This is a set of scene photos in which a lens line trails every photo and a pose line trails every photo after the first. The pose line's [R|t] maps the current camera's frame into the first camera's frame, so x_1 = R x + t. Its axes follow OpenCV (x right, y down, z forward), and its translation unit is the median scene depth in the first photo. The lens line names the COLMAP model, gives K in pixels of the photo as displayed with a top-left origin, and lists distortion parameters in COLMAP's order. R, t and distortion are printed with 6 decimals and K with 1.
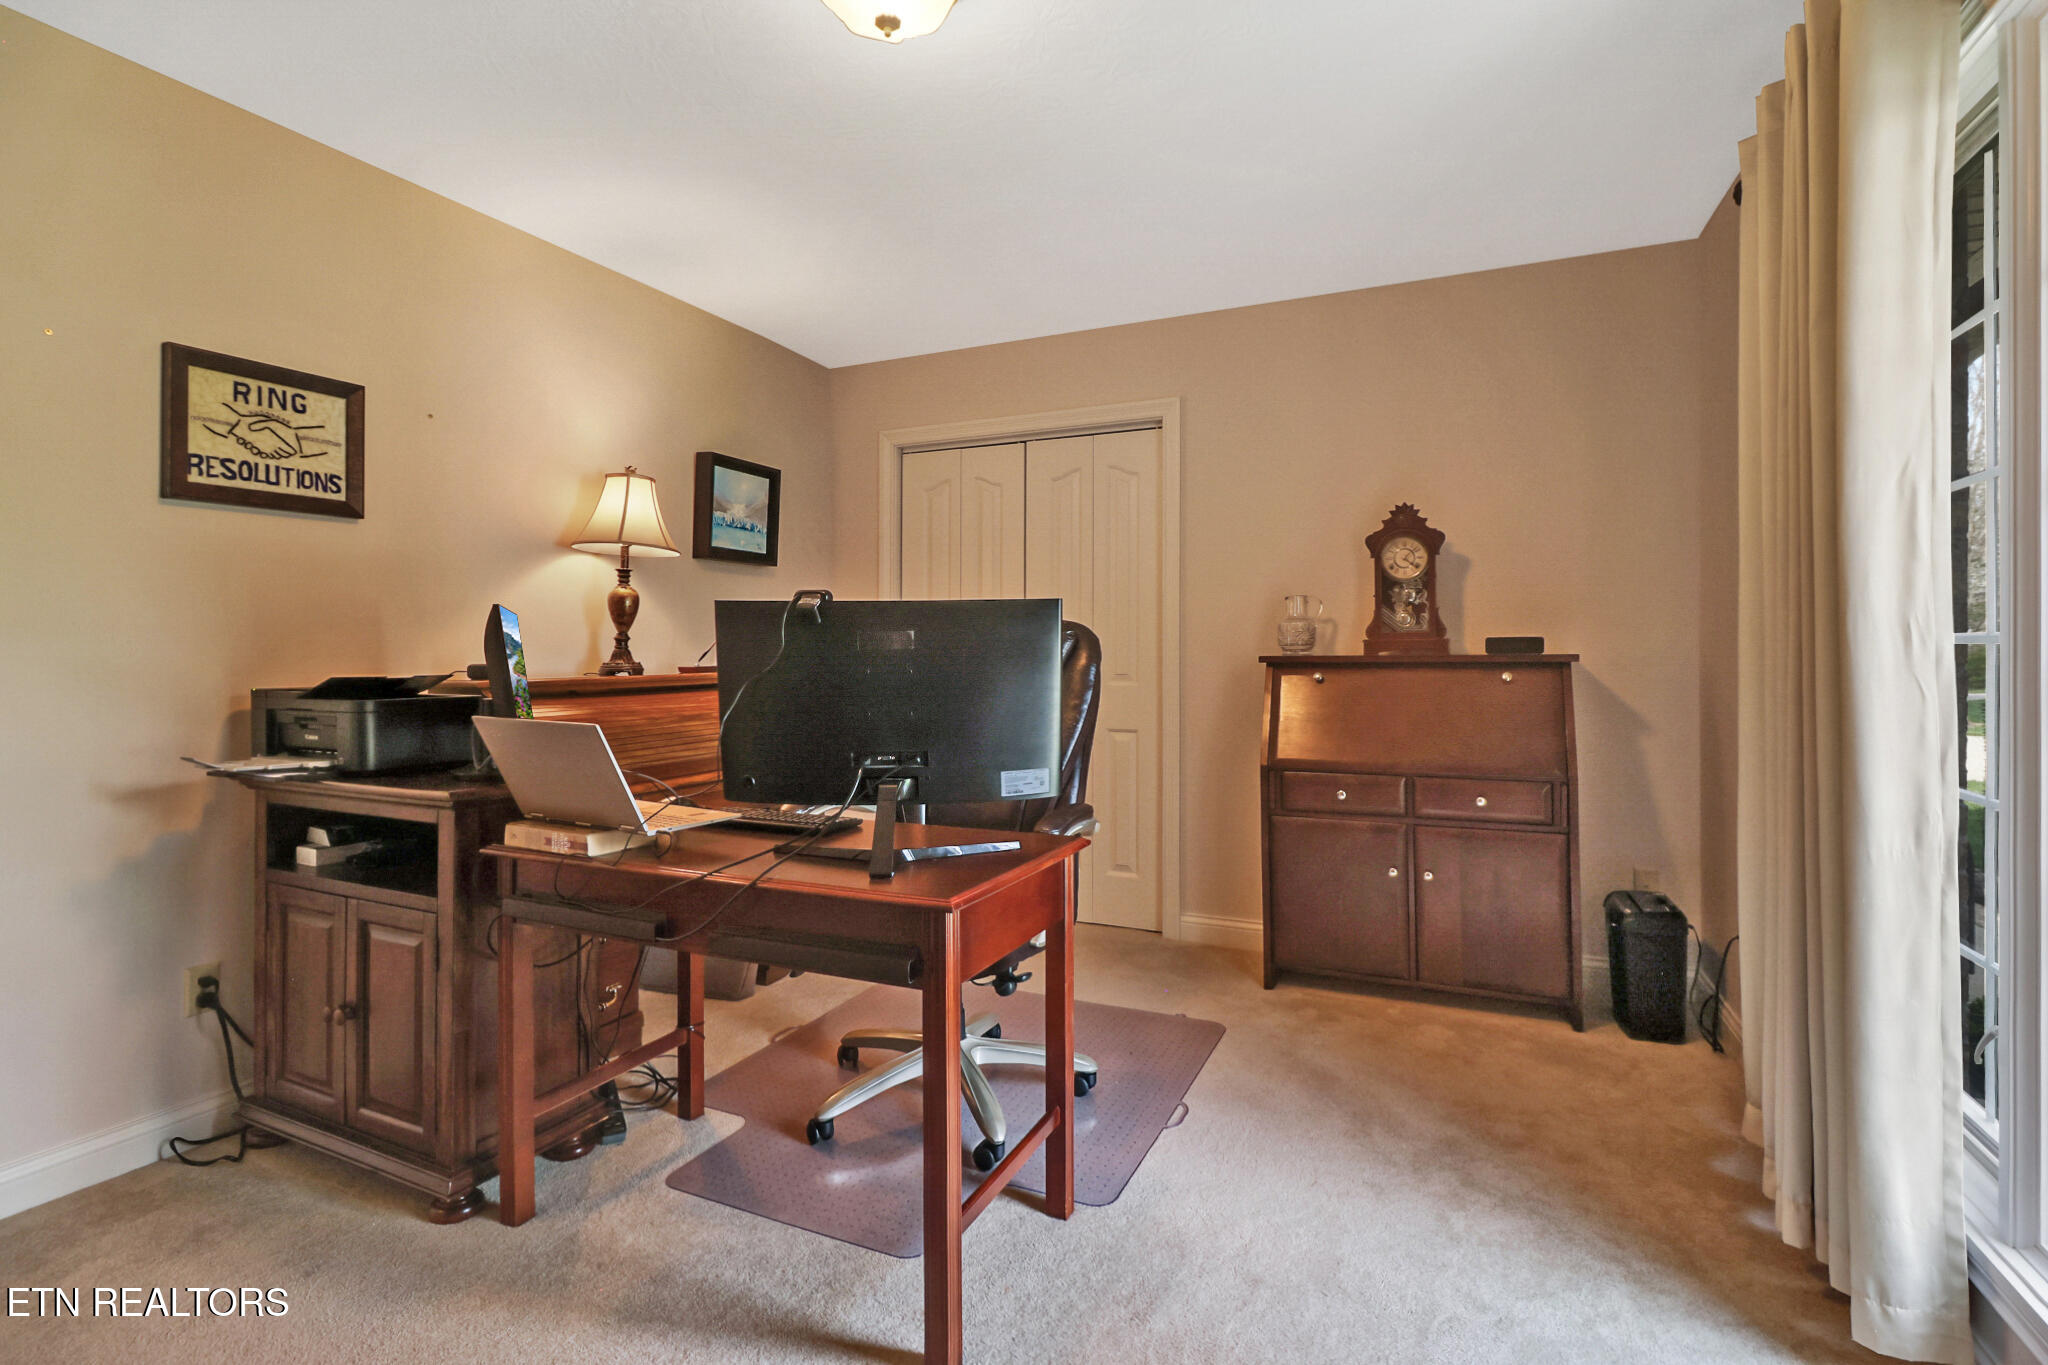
lens RADIAL K [[960.9, 0, 1031.7], [0, 960.9, 651.0], [0, 0, 1]] dist [0.000486, -0.010617]
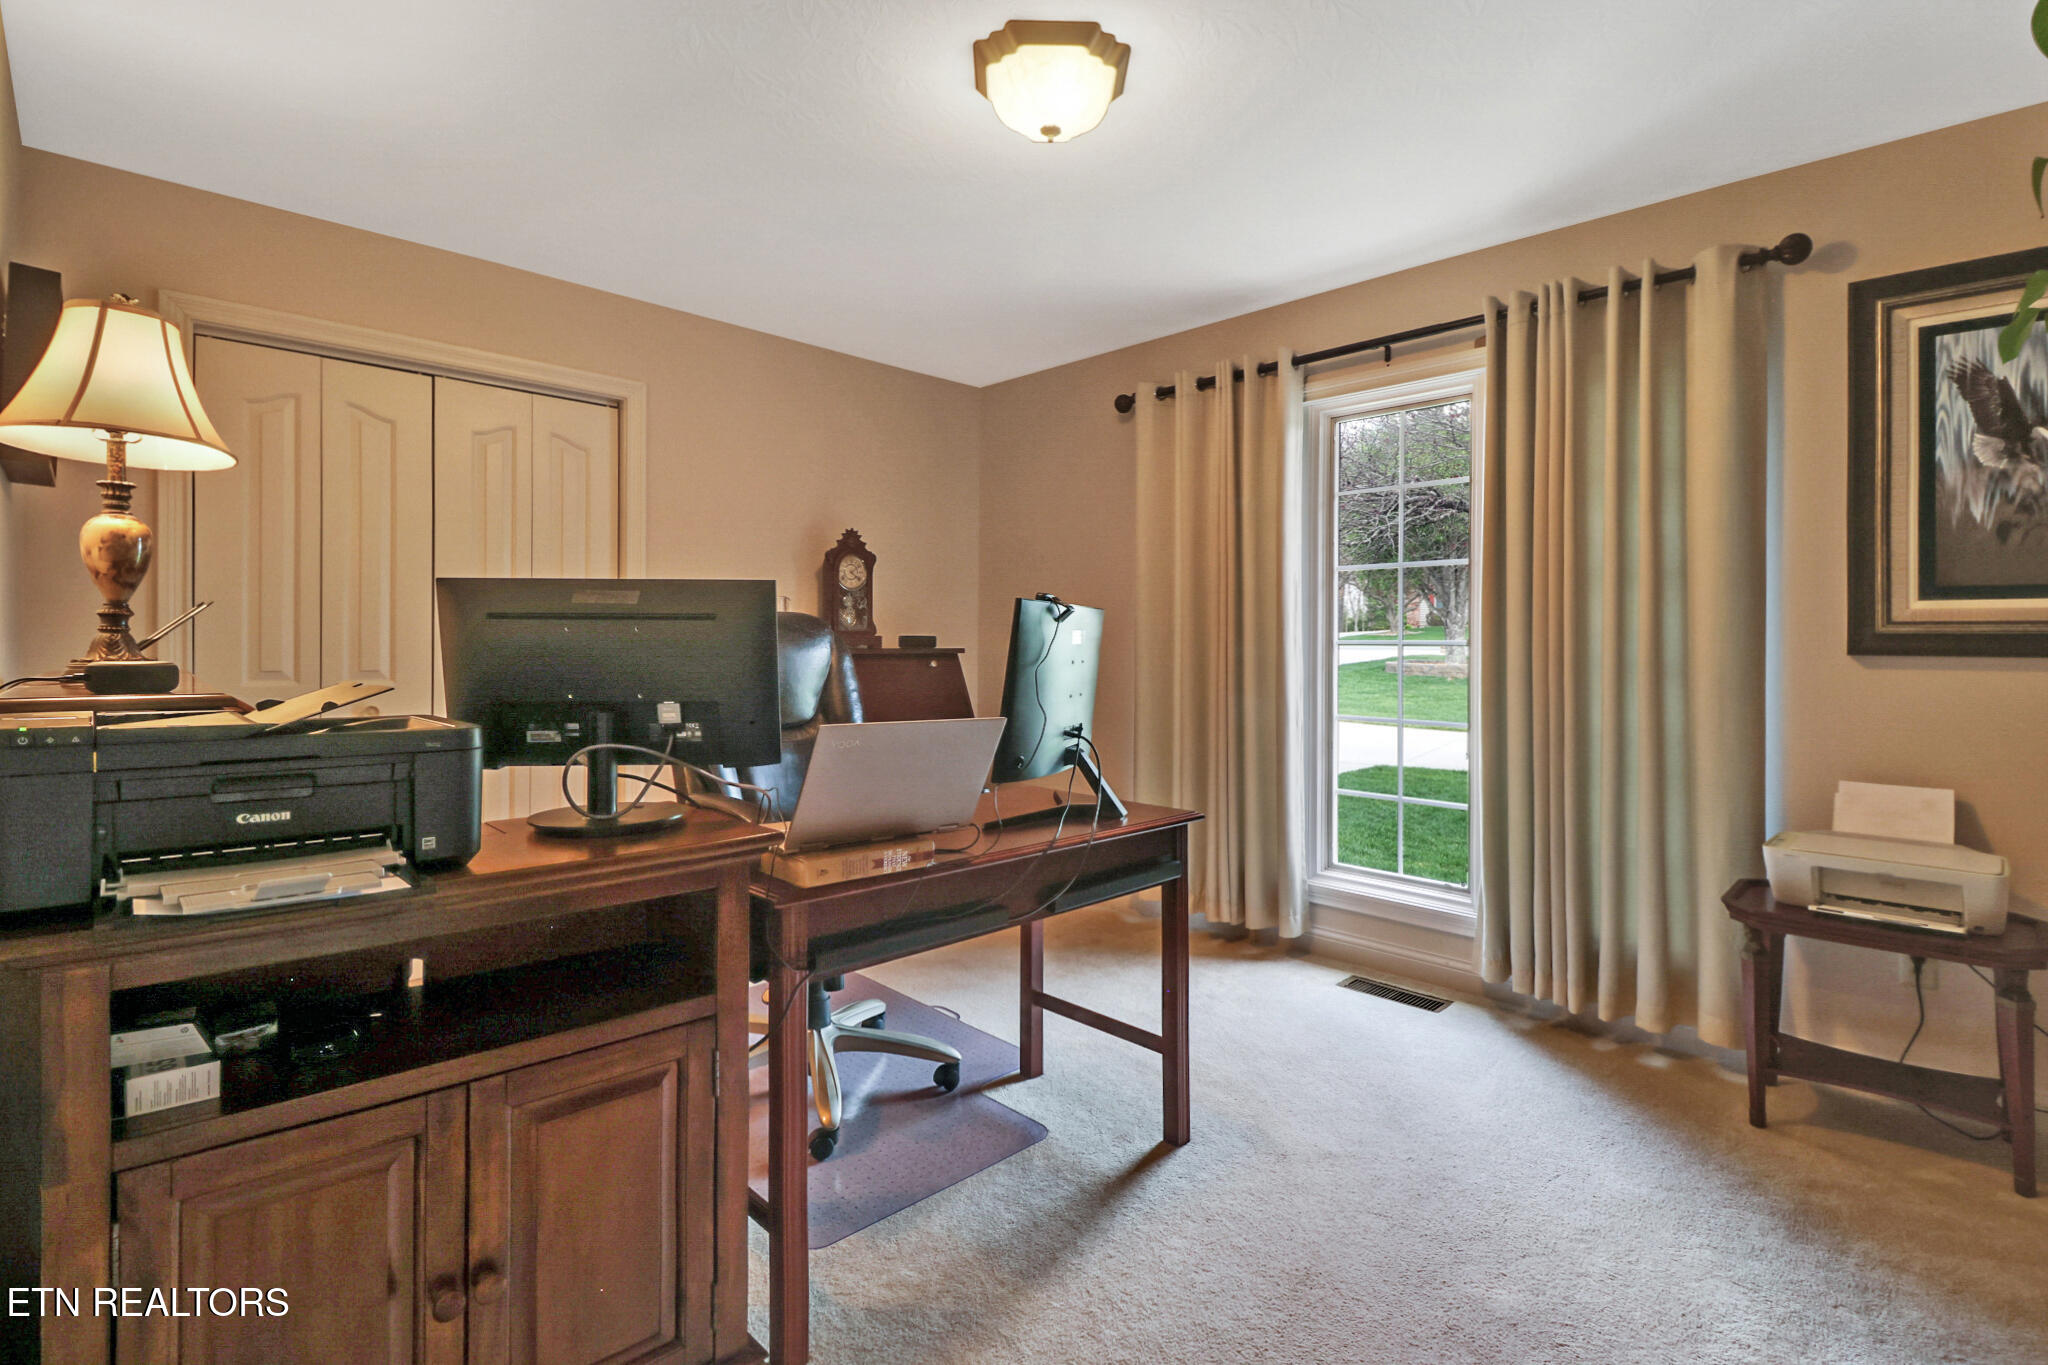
lens RADIAL K [[960.9, 0, 1031.7], [0, 960.9, 651.0], [0, 0, 1]] dist [0.000486, -0.010617]
pose [[0.362918, 0.001016, 0.931820, -0.720800], [-0.010053, 0.999945, 0.002825, 0.001714], [-0.931767, -0.010393, 0.362909, 0.319713]]
